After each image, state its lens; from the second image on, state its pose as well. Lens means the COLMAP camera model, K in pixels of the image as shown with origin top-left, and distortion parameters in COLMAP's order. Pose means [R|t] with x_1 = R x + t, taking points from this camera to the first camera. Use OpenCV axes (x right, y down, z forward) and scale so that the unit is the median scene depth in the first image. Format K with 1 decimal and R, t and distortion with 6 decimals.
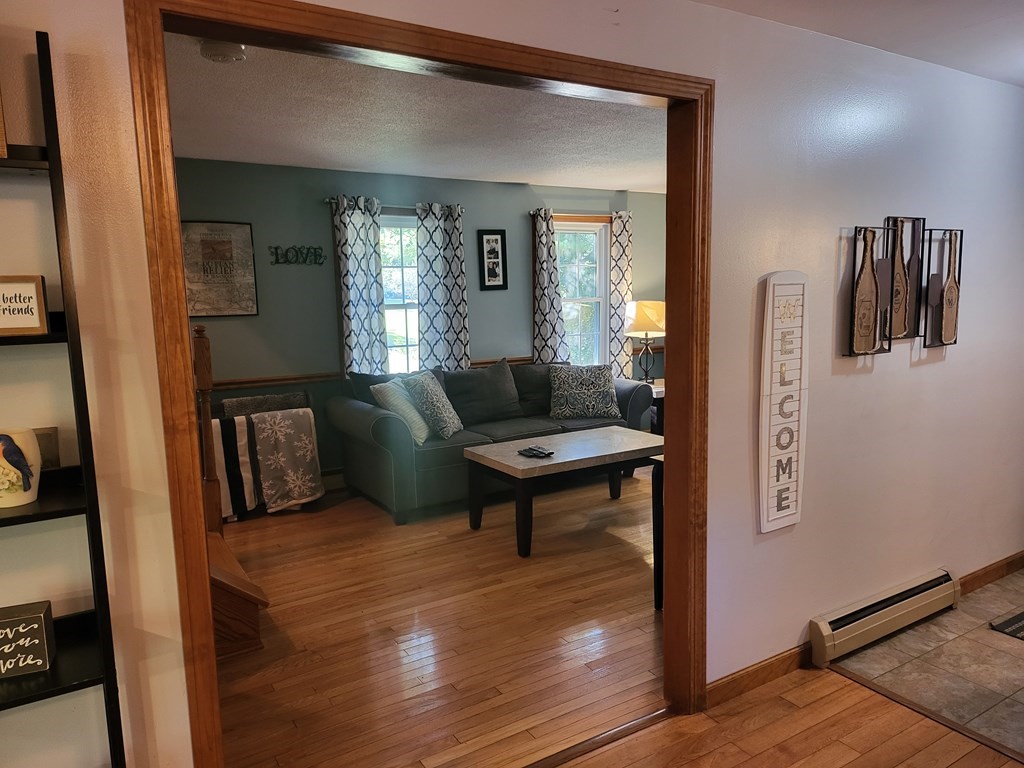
lens RADIAL K [[727.4, 0, 512.5], [0, 727.4, 384.1], [0, 0, 1]] dist [0.029415, -0.015341]
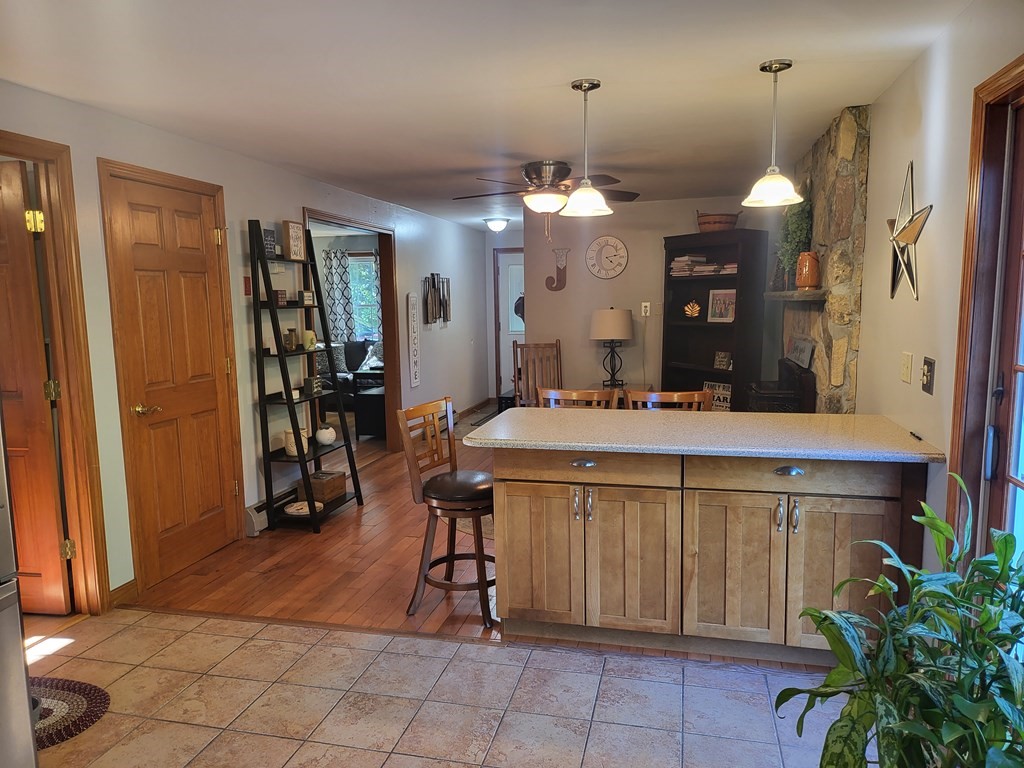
lens RADIAL K [[727.4, 0, 512.1], [0, 727.4, 383.7], [0, 0, 1]] dist [0.029415, -0.015341]
pose [[0.704188, 0.106031, -0.702052, 2.622994], [-0.097928, 0.993841, 0.051874, 0.012467], [0.703228, 0.032221, 0.710234, -0.697742]]
